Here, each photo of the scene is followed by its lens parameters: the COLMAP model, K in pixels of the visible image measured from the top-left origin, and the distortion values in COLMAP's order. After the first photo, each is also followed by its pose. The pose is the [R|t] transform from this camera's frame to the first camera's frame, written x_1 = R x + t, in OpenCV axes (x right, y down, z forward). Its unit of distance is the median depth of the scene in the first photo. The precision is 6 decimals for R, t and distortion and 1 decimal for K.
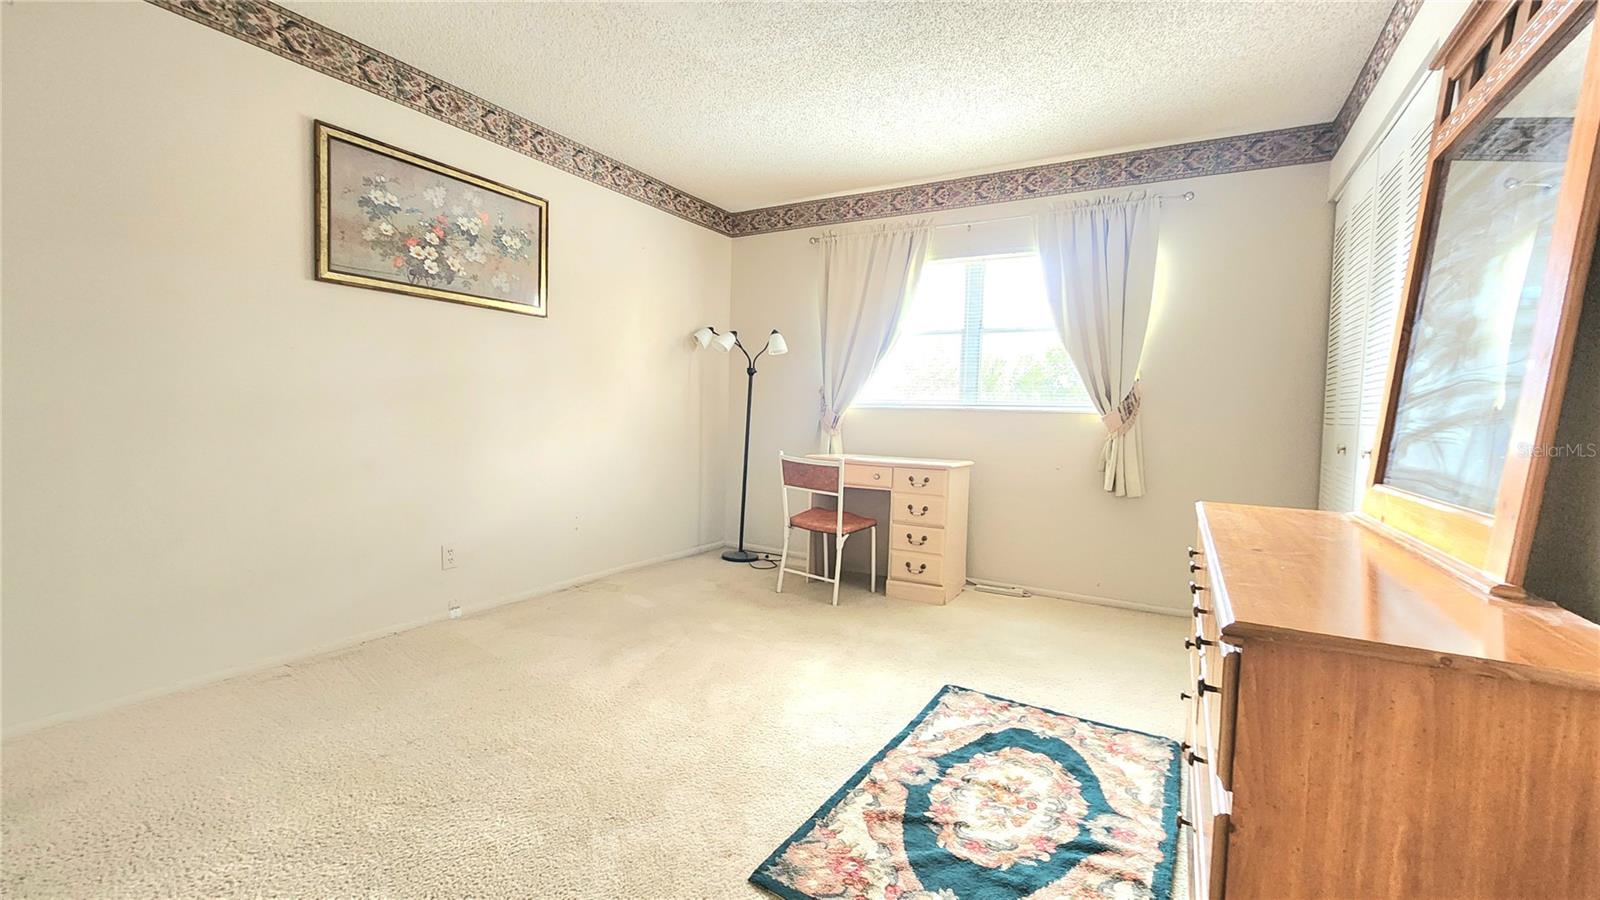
lens RADIAL K [[653.5, 0, 800.1], [0, 653.5, 444.1], [0, 0, 1]] dist [0.000469, -0.000396]
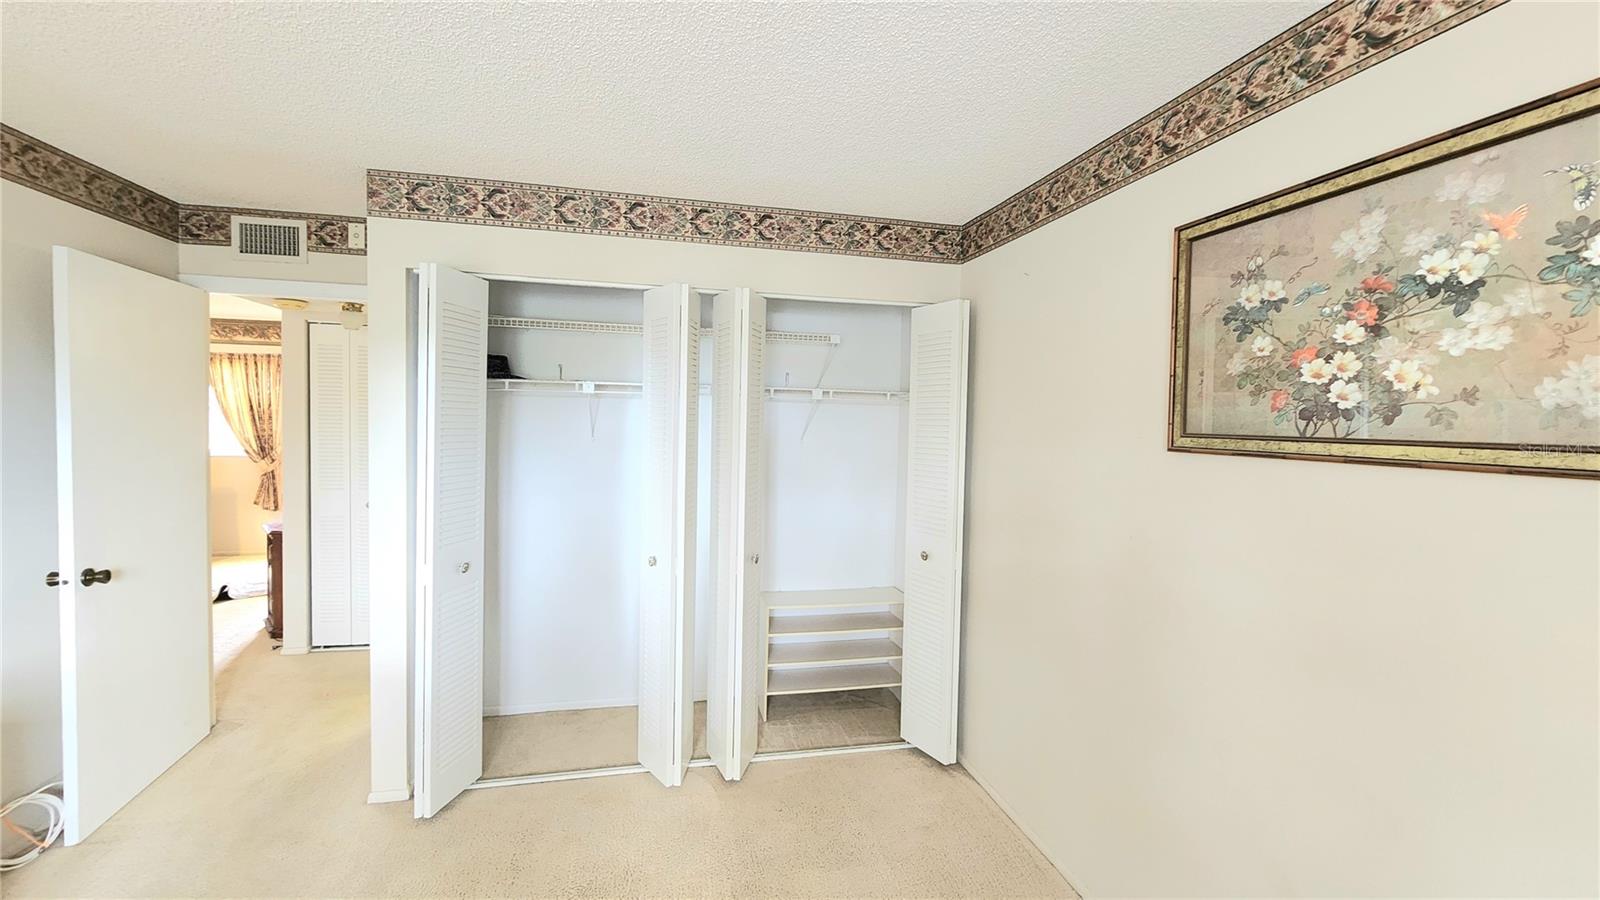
lens RADIAL K [[653.5, 0, 800.1], [0, 653.5, 444.1], [0, 0, 1]] dist [0.000469, -0.000396]
pose [[-0.726308, -0.016872, -0.687162, 0.032156], [-0.076745, 0.995439, 0.056675, -0.223201], [0.683071, 0.093900, -0.724290, 1.031189]]
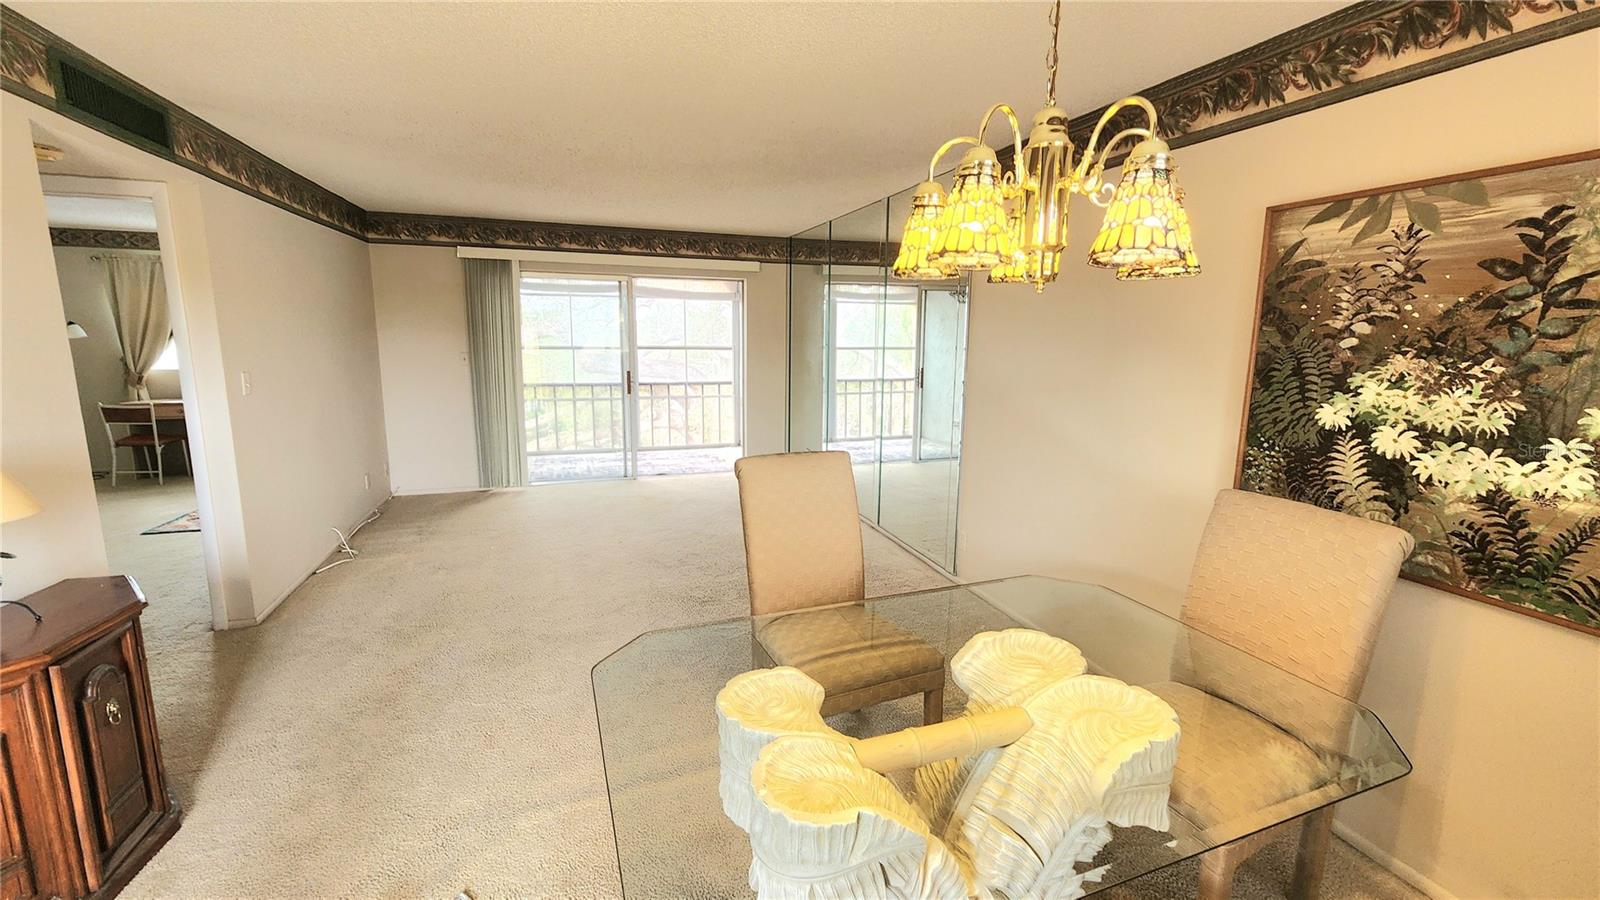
lens RADIAL K [[655.6, 0, 796.4], [0, 655.6, 440.6], [0, 0, 1]] dist [-0.002952, -0.000587]
pose [[0.652260, -0.141191, 0.744730, -0.151056], [0.045613, 0.988029, 0.147369, -0.070284], [-0.756622, -0.062153, 0.650892, -1.750735]]
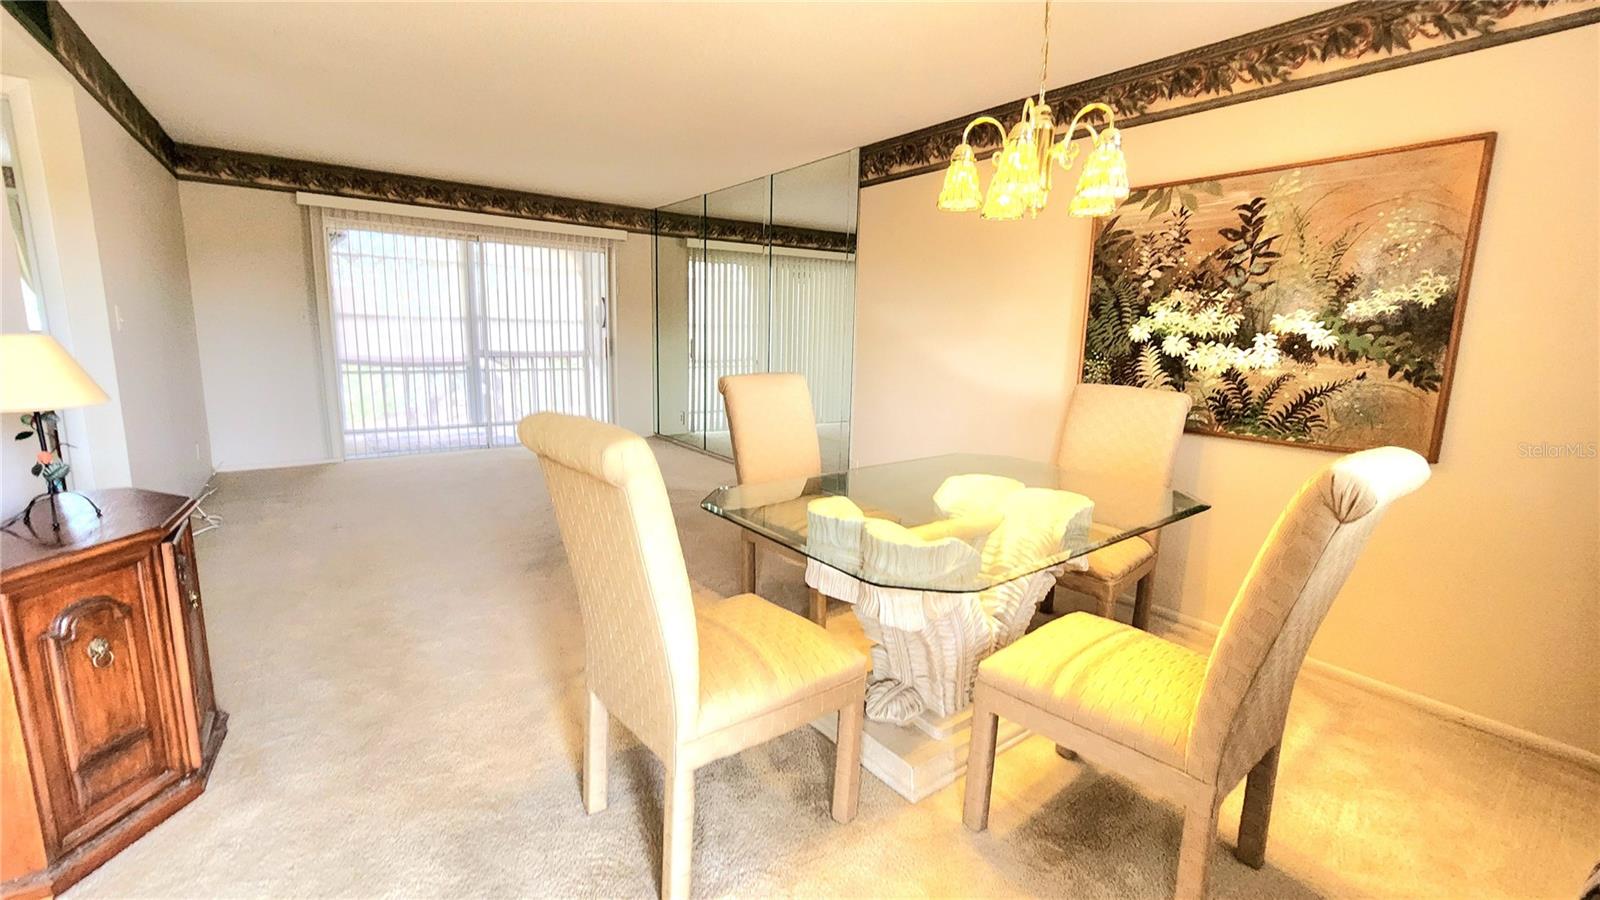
lens RADIAL K [[658.7, 0, 798.0], [0, 658.7, 438.8], [0, 0, 1]] dist [-0.004624, -0.000499]
pose [[0.394075, -0.165048, 0.904137, -0.443290], [0.030980, 0.985570, 0.166411, 0.001812], [-0.918556, -0.037568, 0.393502, -1.653109]]
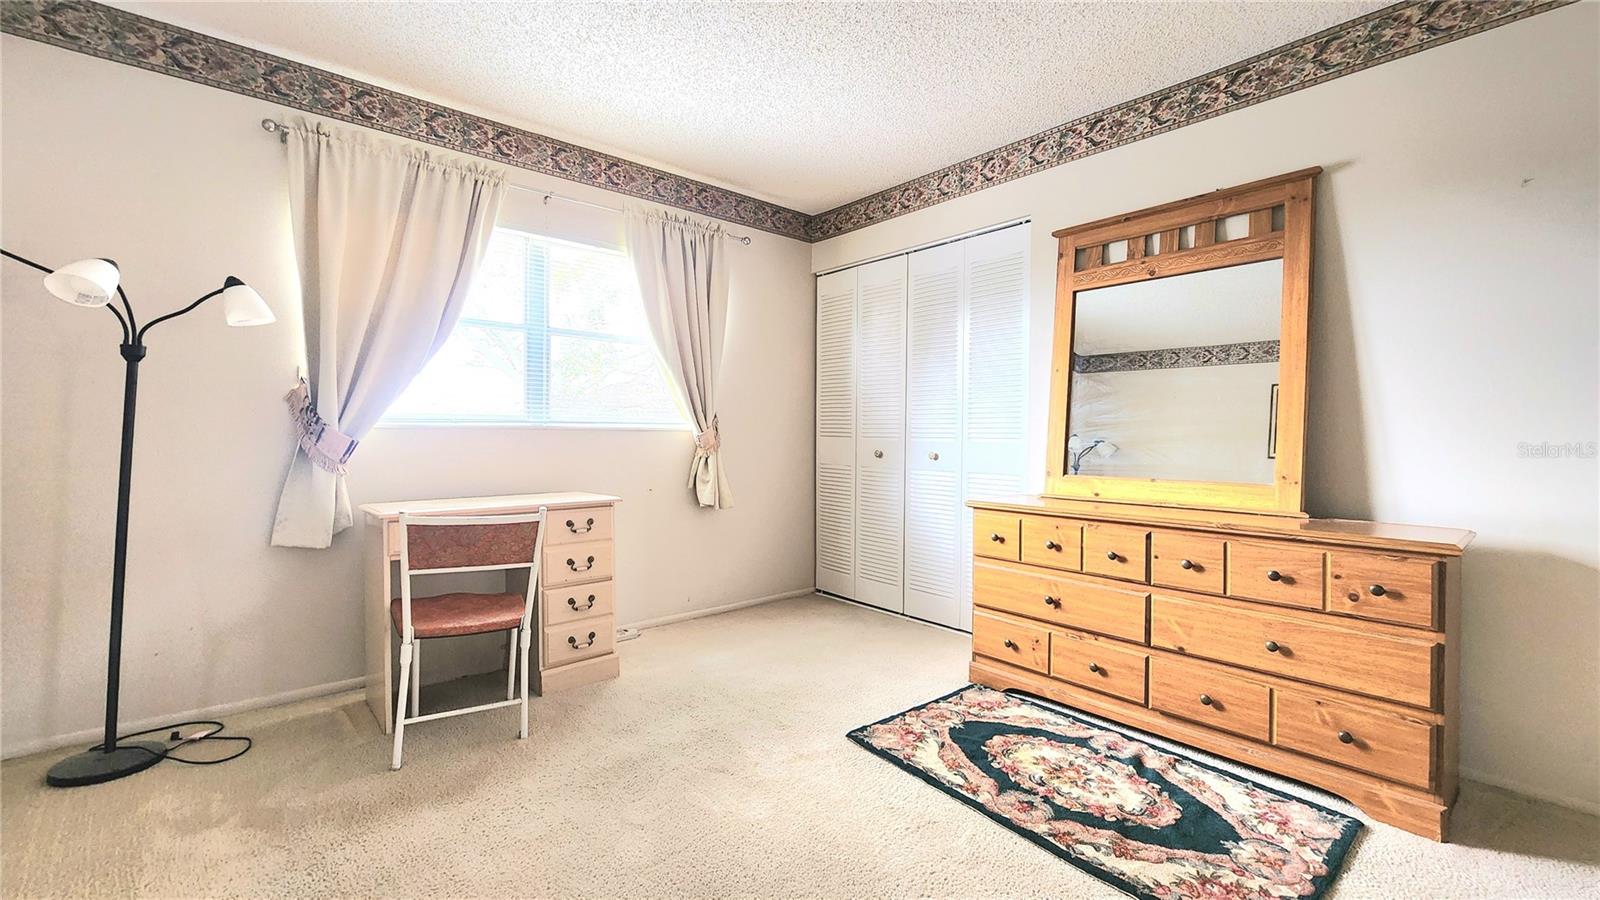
lens RADIAL K [[662.7, 0, 783.8], [0, 662.7, 435.7], [0, 0, 1]] dist [0.000137, -0.000287]
pose [[0.337586, -0.028370, 0.940867, -0.538436], [0.049433, 0.998701, 0.012377, -0.052079], [-0.939996, 0.042331, 0.338549, 0.611141]]
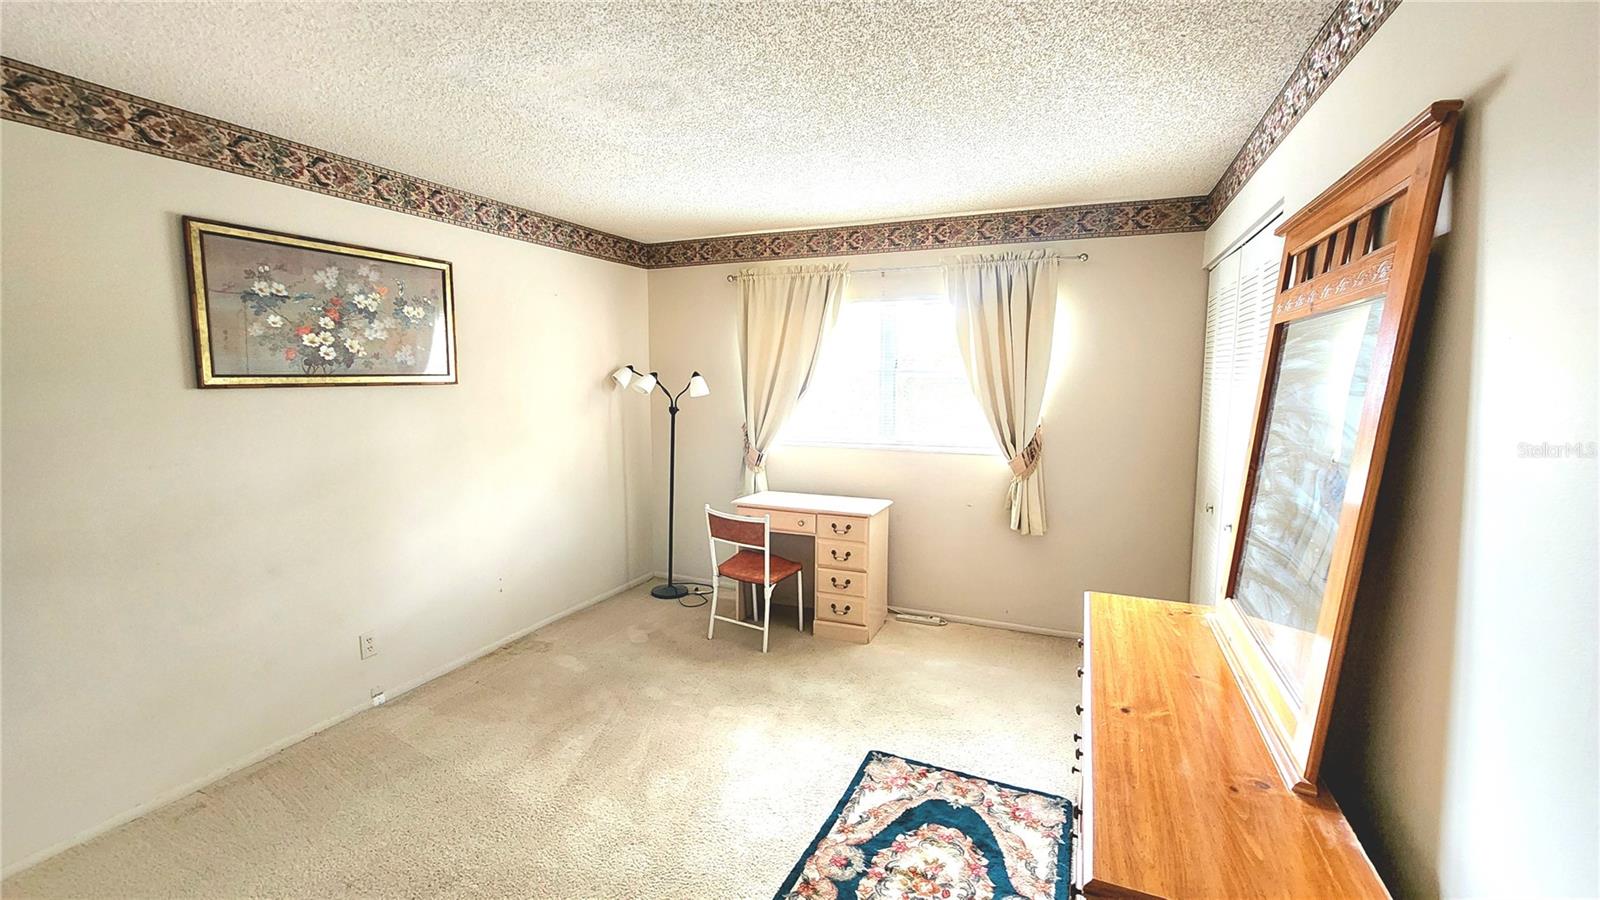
lens RADIAL K [[653.5, 0, 800.1], [0, 653.5, 444.1], [0, 0, 1]] dist [0.000469, -0.000396]
pose [[0.992750, -0.036522, 0.114514, 0.001942], [0.029676, 0.997701, 0.060926, -0.169318], [-0.116476, -0.057086, 0.991552, -0.025751]]
